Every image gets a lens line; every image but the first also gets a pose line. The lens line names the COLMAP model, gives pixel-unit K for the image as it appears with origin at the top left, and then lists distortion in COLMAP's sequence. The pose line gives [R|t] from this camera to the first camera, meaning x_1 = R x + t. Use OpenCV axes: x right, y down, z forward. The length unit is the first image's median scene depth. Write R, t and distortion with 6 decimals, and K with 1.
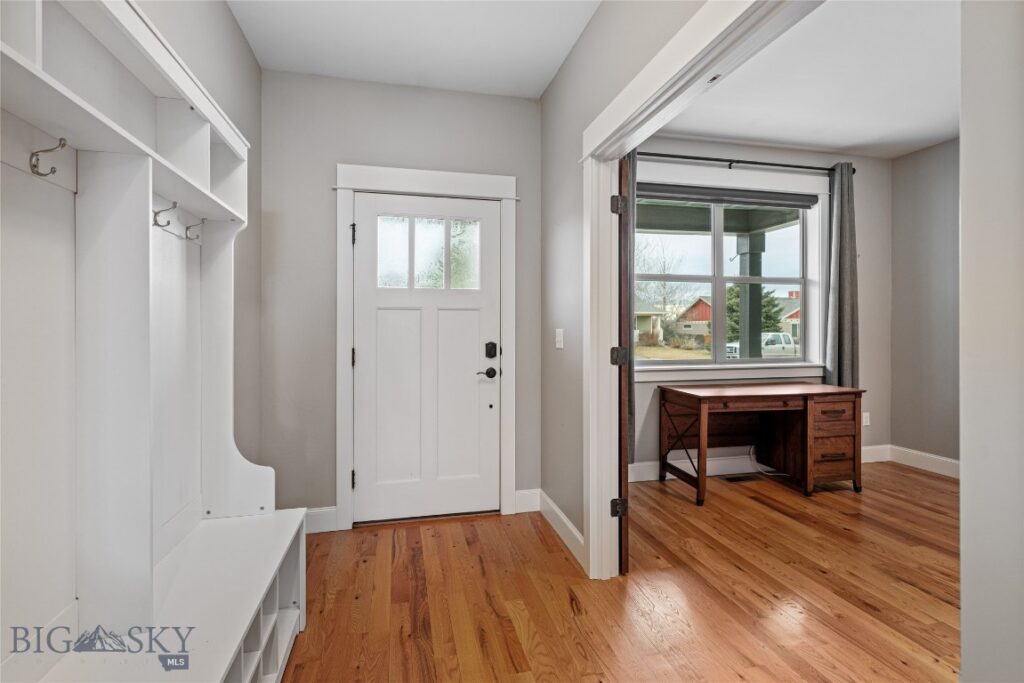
lens RADIAL K [[489.3, 0, 508.1], [0, 489.3, 333.3], [0, 0, 1]] dist [0.009250, 0.000019]
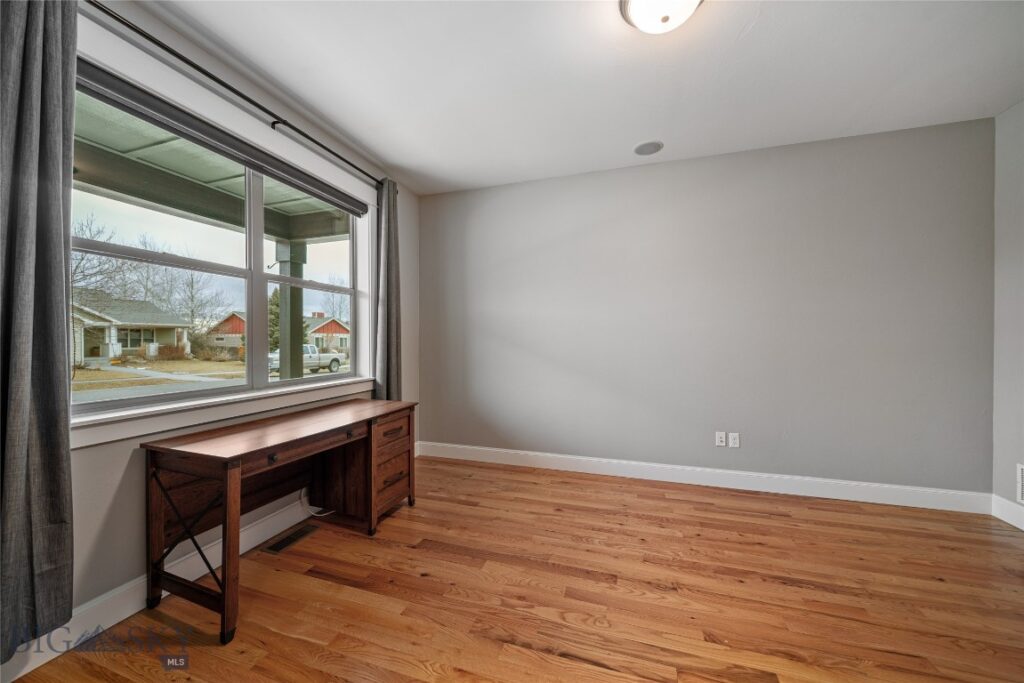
lens RADIAL K [[370.8, 0, 508.6], [0, 370.8, 341.0], [0, 0, 1]] dist [-0.003454, 0.000461]
pose [[0.530724, -0.003246, 0.847538, 0.159768], [0.010892, 0.999936, -0.002991, -0.006039], [-0.847475, 0.010818, 0.530726, 0.386068]]
